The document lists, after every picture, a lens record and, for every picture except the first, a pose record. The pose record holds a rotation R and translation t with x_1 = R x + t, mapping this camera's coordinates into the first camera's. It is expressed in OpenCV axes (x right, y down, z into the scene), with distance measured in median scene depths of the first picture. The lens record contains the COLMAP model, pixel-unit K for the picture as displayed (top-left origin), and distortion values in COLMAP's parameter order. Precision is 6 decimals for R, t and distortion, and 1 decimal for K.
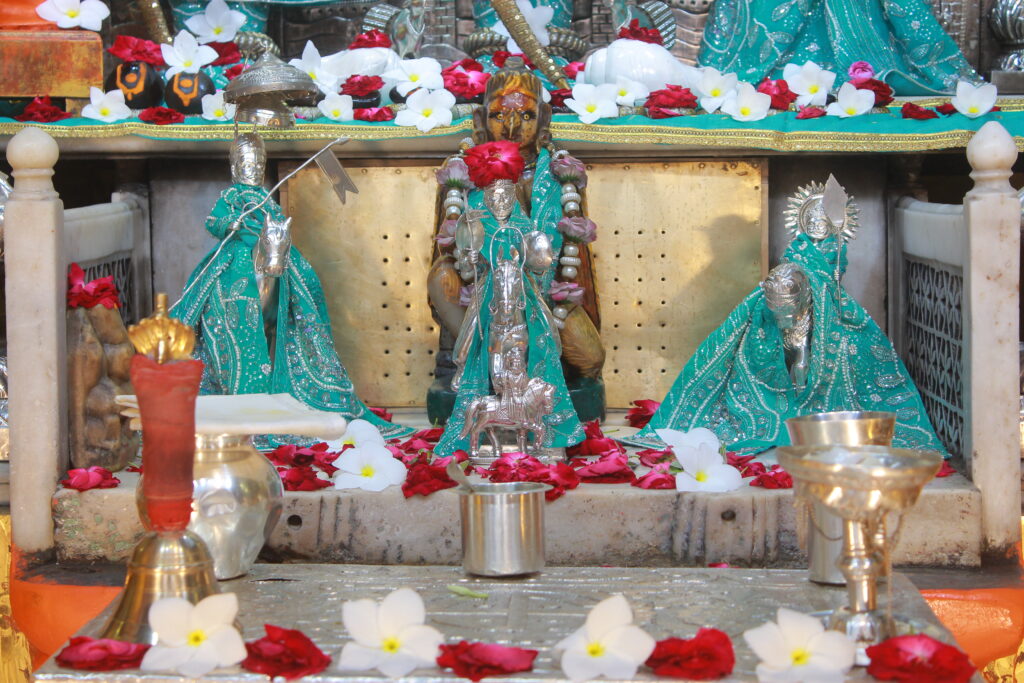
lens RADIAL K [[2133.6, 0, 512.0], [0, 2133.6, 341.5], [0, 0, 1]] dist [0.041513, 0.234270]
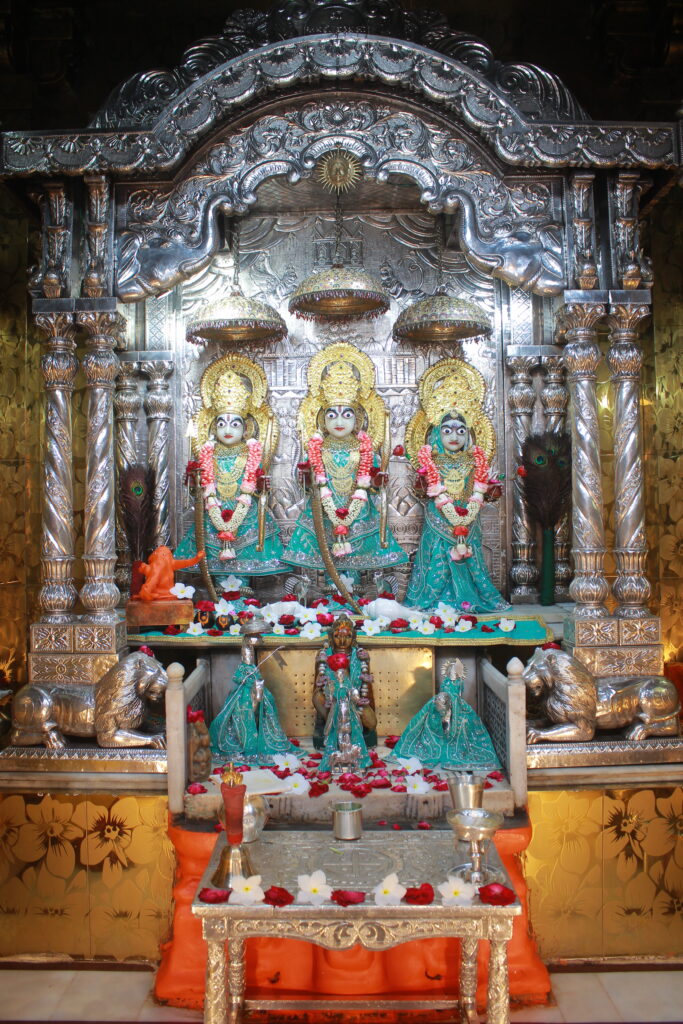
lens RADIAL K [[826.9, 0, 341.5], [0, 826.9, 512.0], [0, 0, 1]] dist [-0.150956, 0.142327]
pose [[0.999586, -0.008766, 0.027390, -0.029388], [0.011036, 0.996416, -0.083863, -0.177075], [-0.026557, 0.084131, 0.996101, -0.077968]]
